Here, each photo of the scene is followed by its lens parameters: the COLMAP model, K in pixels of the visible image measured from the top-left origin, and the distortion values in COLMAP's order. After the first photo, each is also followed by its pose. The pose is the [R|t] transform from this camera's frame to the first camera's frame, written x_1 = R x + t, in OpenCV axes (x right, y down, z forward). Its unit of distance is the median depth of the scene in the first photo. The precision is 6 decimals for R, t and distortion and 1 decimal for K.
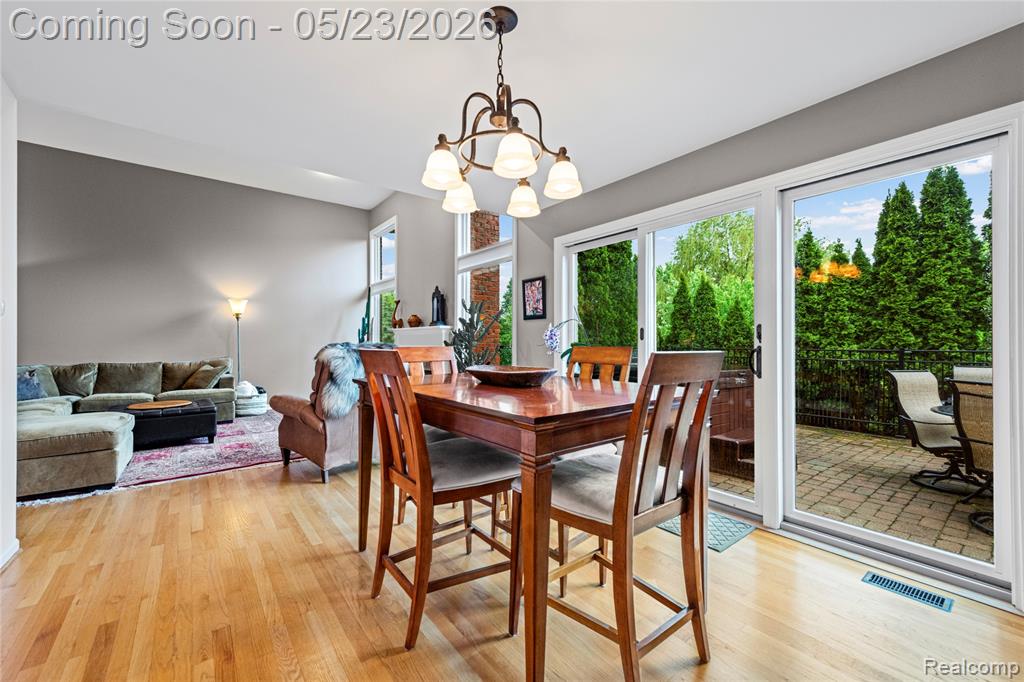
lens RADIAL K [[428.9, 0, 514.1], [0, 428.9, 334.5], [0, 0, 1]] dist [0.024549, 0.000030]
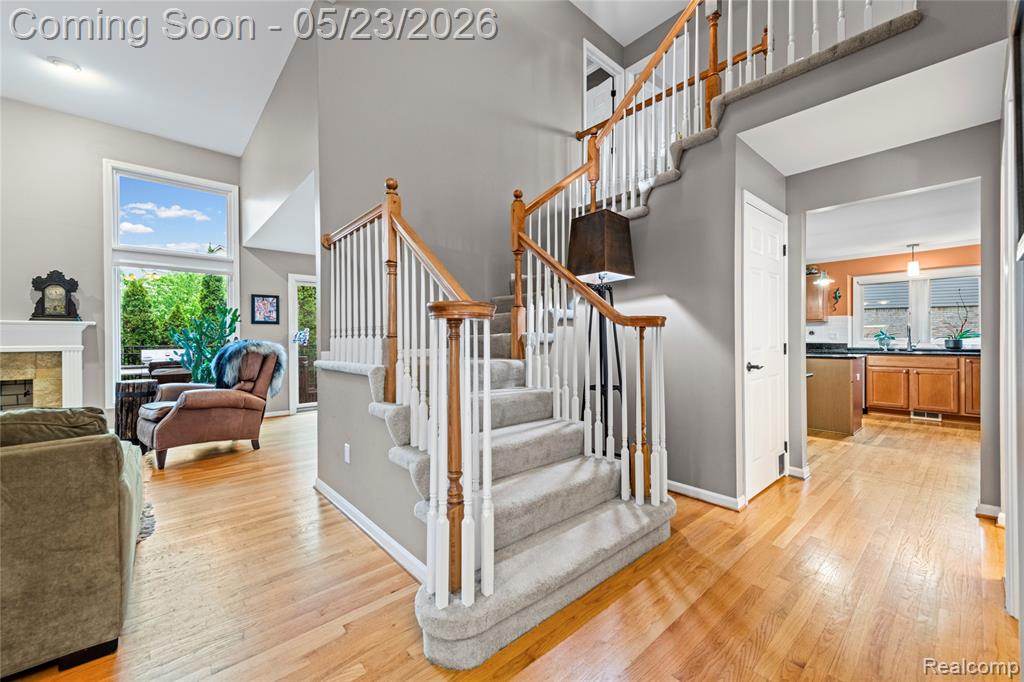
lens RADIAL K [[406.5, 0, 511.5], [0, 406.5, 337.9], [0, 0, 1]] dist [0.009393, -0.001860]
pose [[-0.070093, 0.004702, 0.997529, -1.070976], [-0.013207, 0.999897, -0.005641, 0.006114], [-0.997453, -0.013570, -0.070024, 0.214762]]
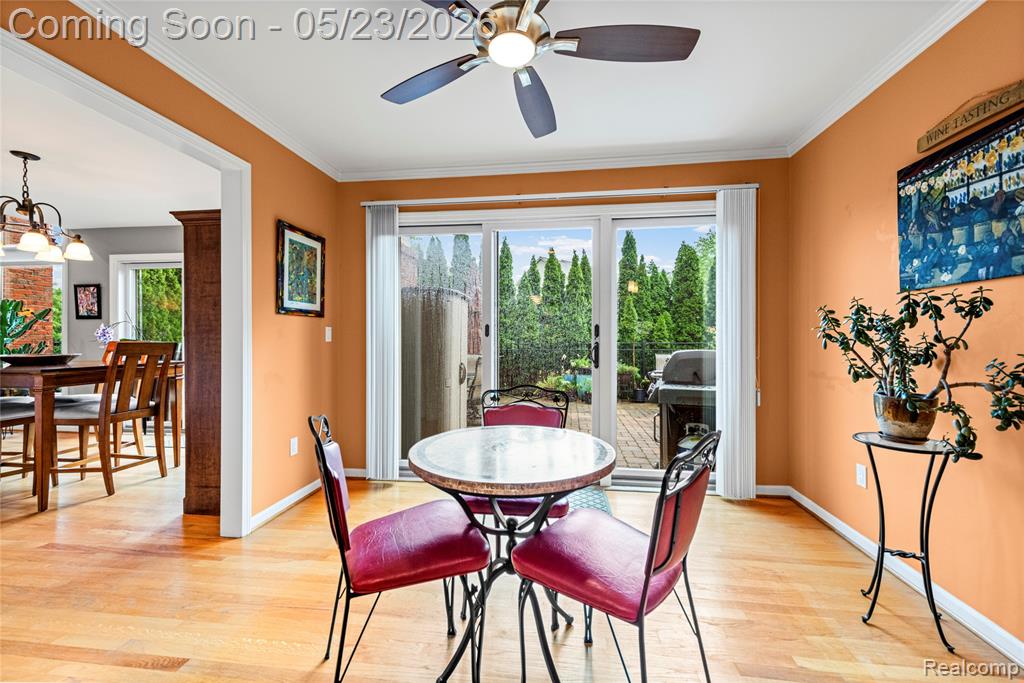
lens RADIAL K [[406.5, 0, 515.6], [0, 406.5, 339.9], [0, 0, 1]] dist [0.009393, -0.001860]
pose [[0.703446, -0.001263, 0.710747, 0.056667], [-0.013658, 0.999790, 0.015293, -0.009193], [-0.710617, -0.020465, 0.703281, -0.497249]]
